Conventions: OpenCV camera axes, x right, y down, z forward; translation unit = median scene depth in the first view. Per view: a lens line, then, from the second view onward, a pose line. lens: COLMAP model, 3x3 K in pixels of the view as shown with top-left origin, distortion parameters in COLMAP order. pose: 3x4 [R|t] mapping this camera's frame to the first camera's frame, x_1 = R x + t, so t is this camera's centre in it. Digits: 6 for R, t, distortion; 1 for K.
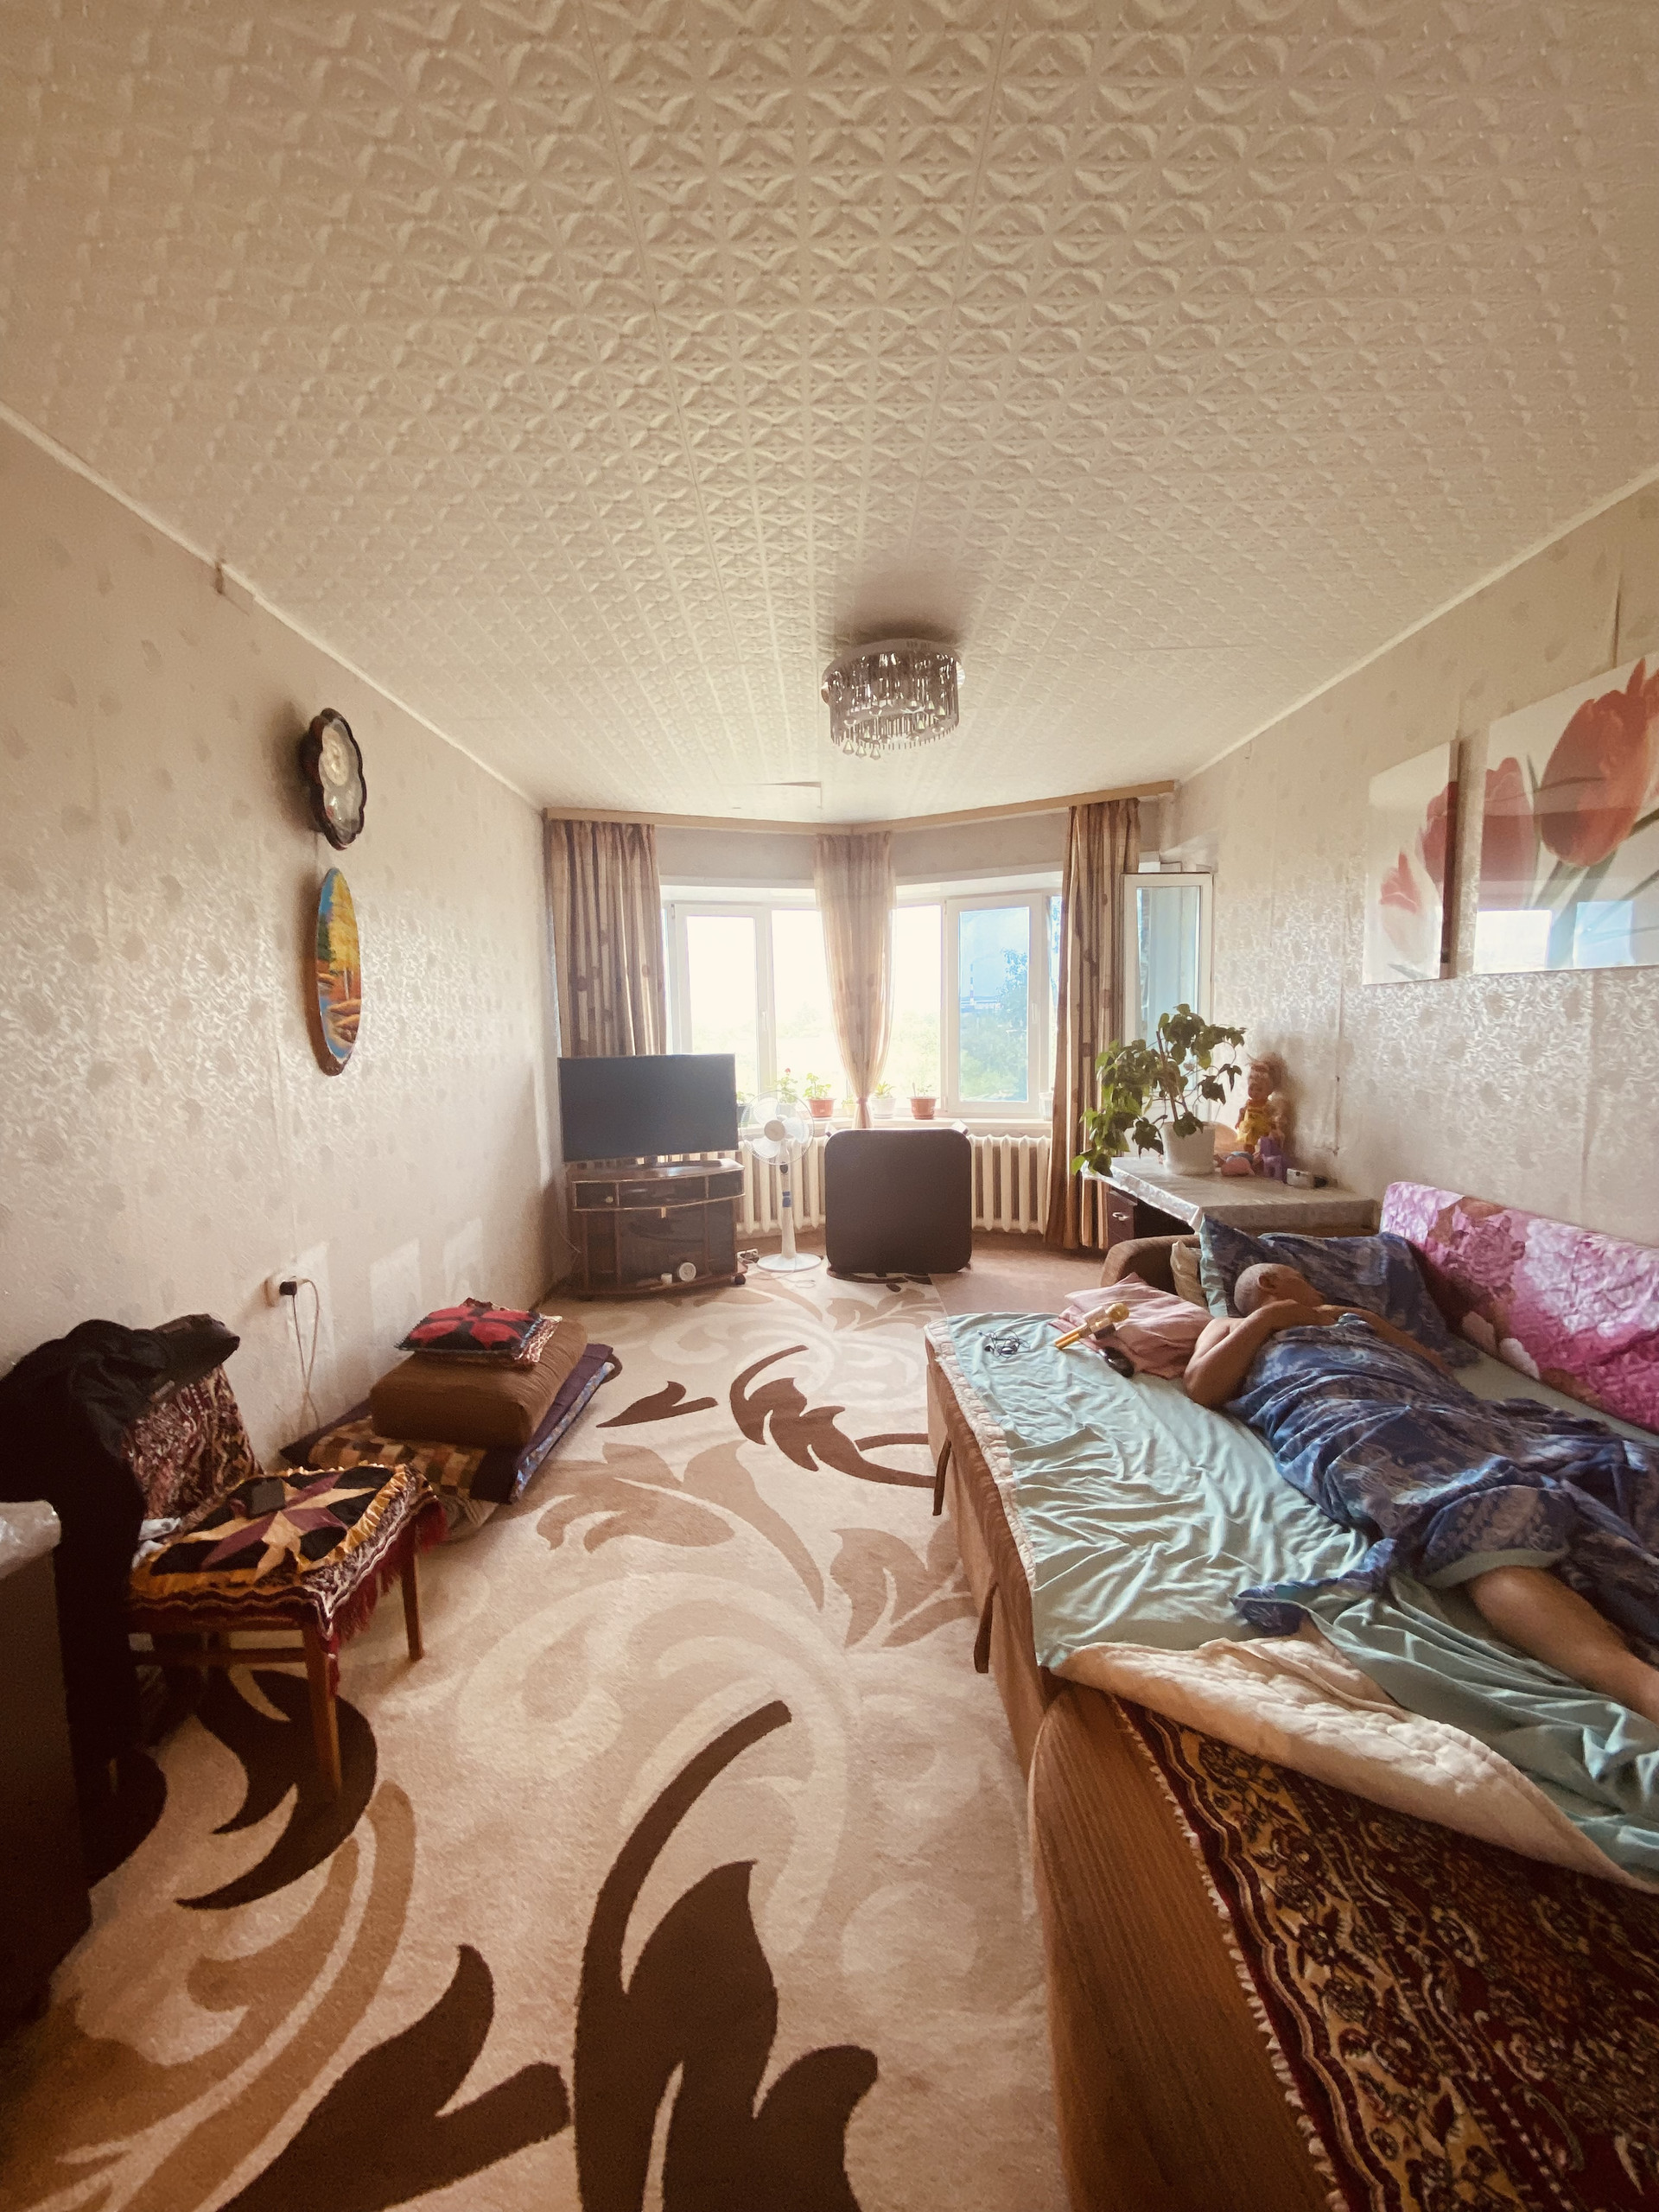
lens RADIAL K [[875.2, 0, 828.1], [0, 875.2, 1097.9], [0, 0, 1]] dist [0.013954, -0.018759]
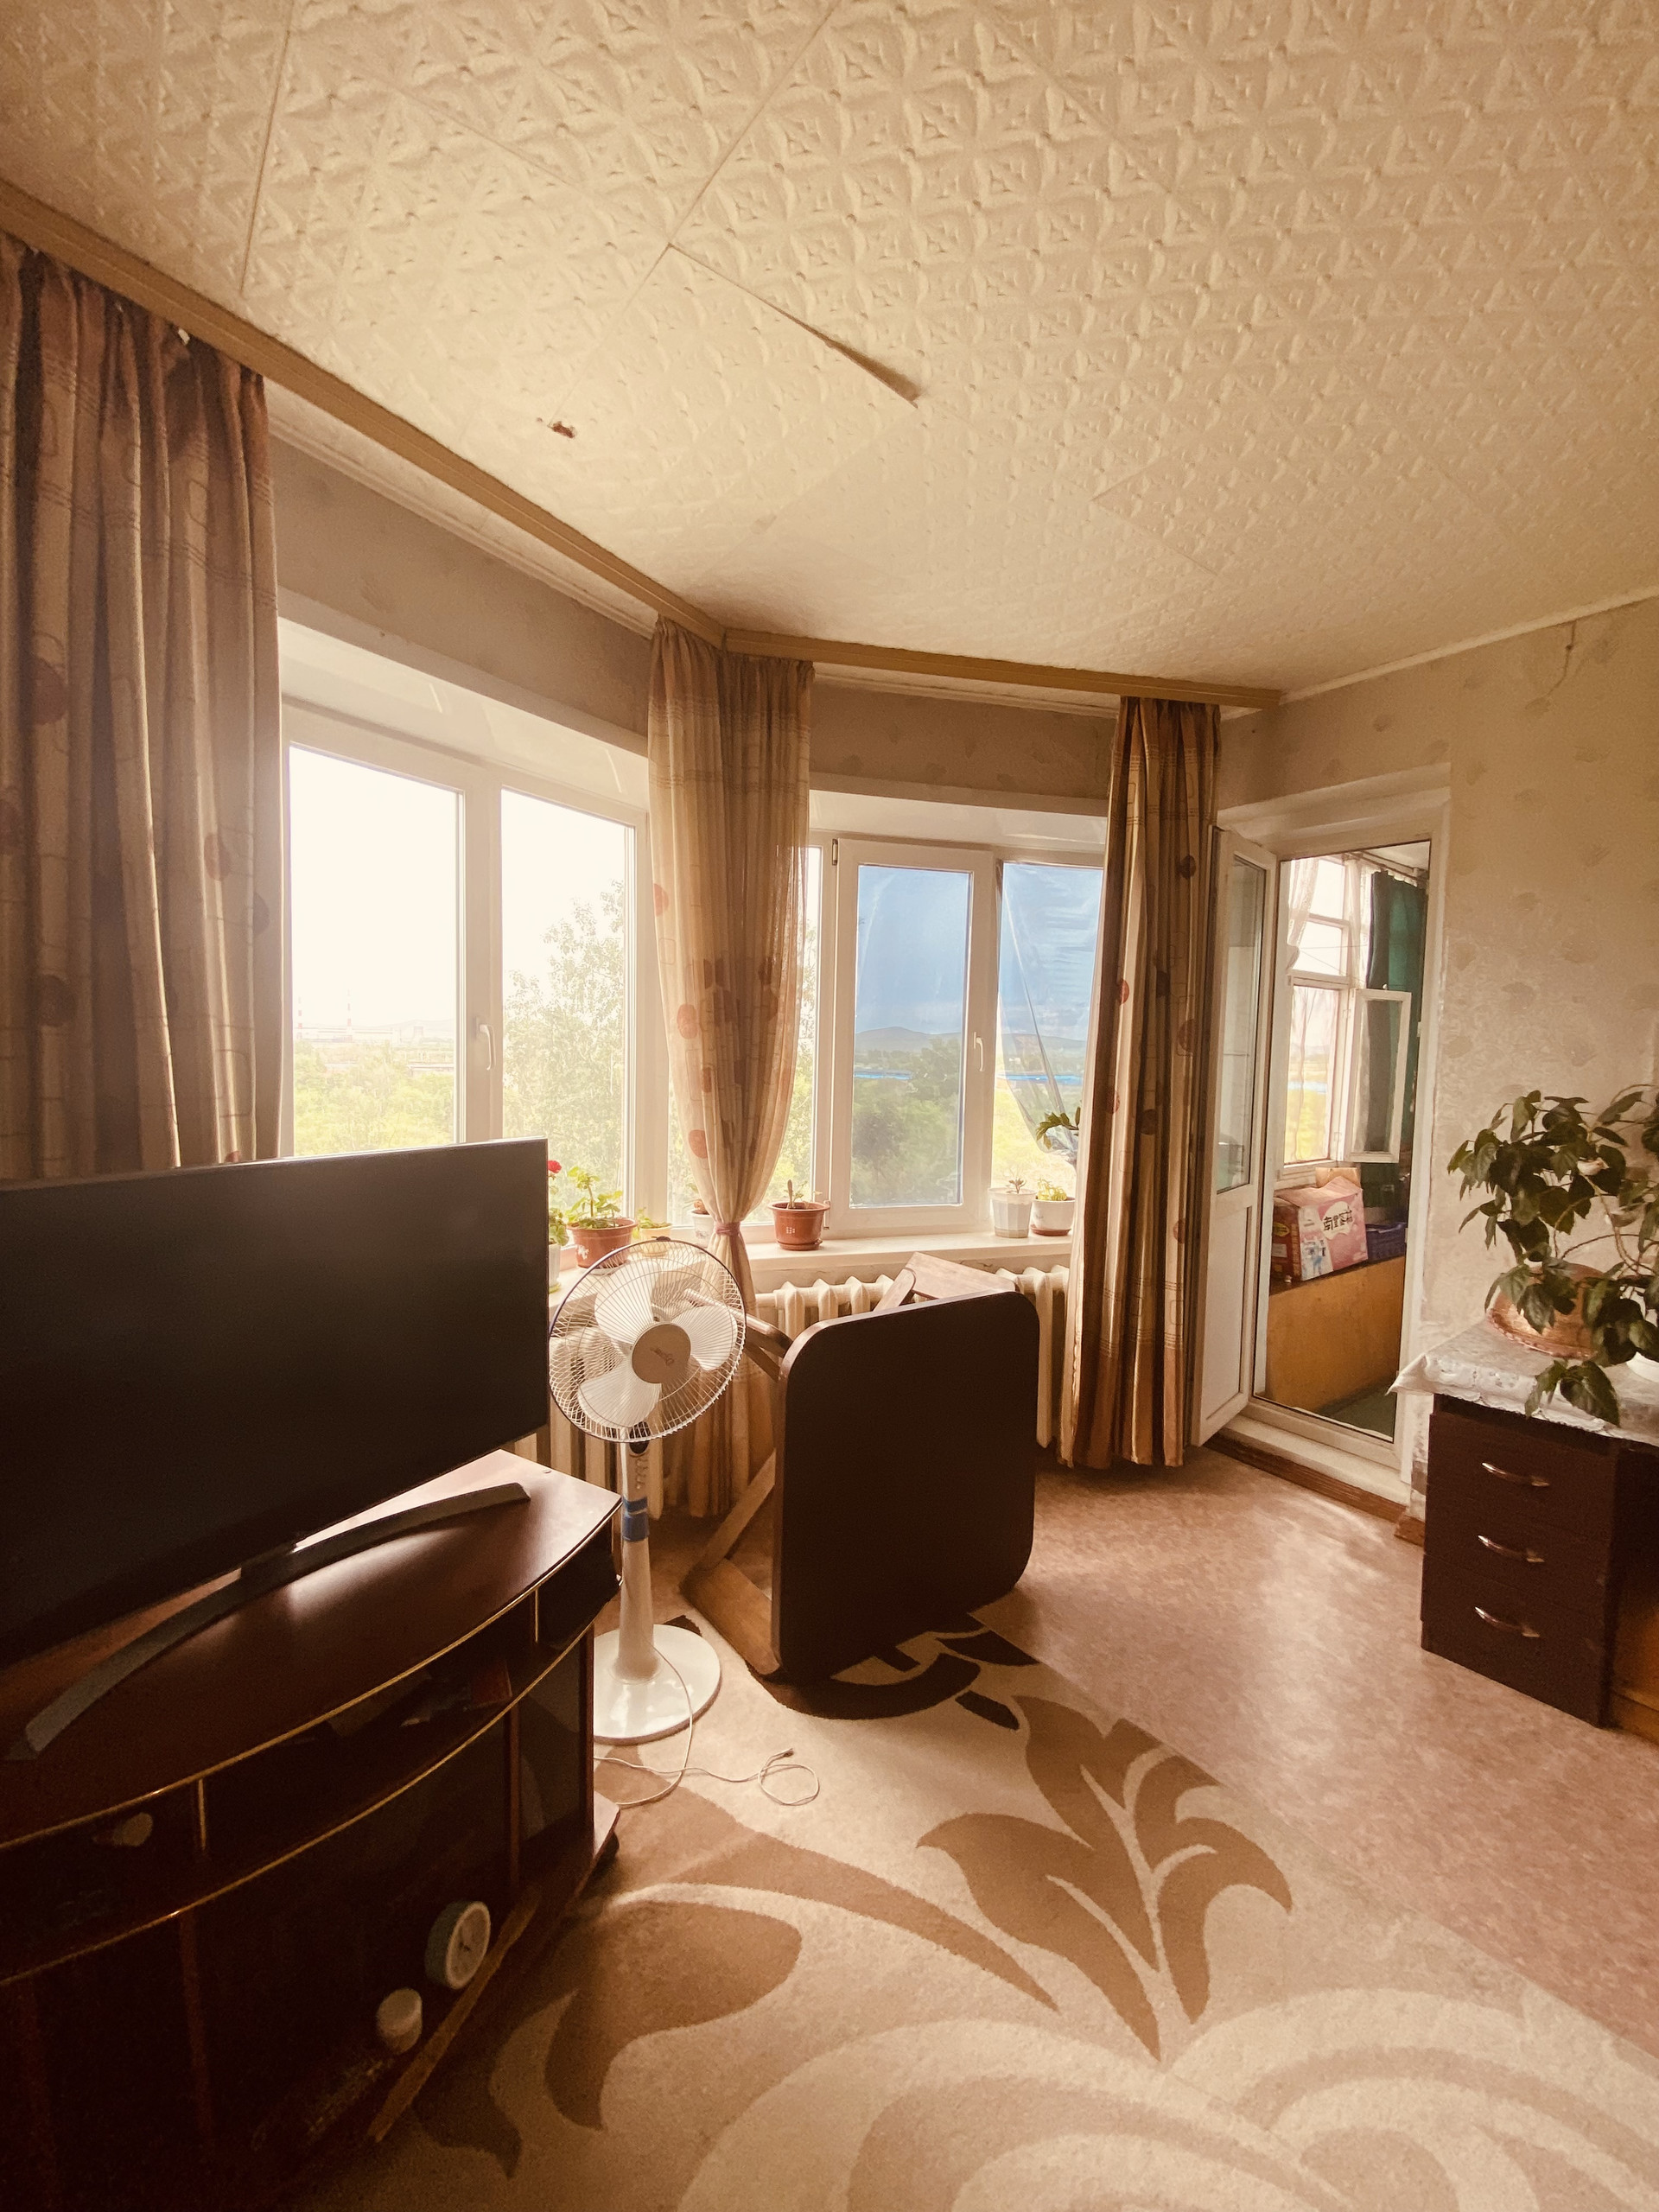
lens RADIAL K [[886.6, 0, 828.7], [0, 886.6, 1100.2], [0, 0, 1]] dist [-0.000632, -0.013677]
pose [[0.801331, 0.009782, 0.598141, -0.312732], [0.017446, 0.999059, -0.039711, -0.070926], [-0.597967, 0.042257, 0.800406, 0.928508]]
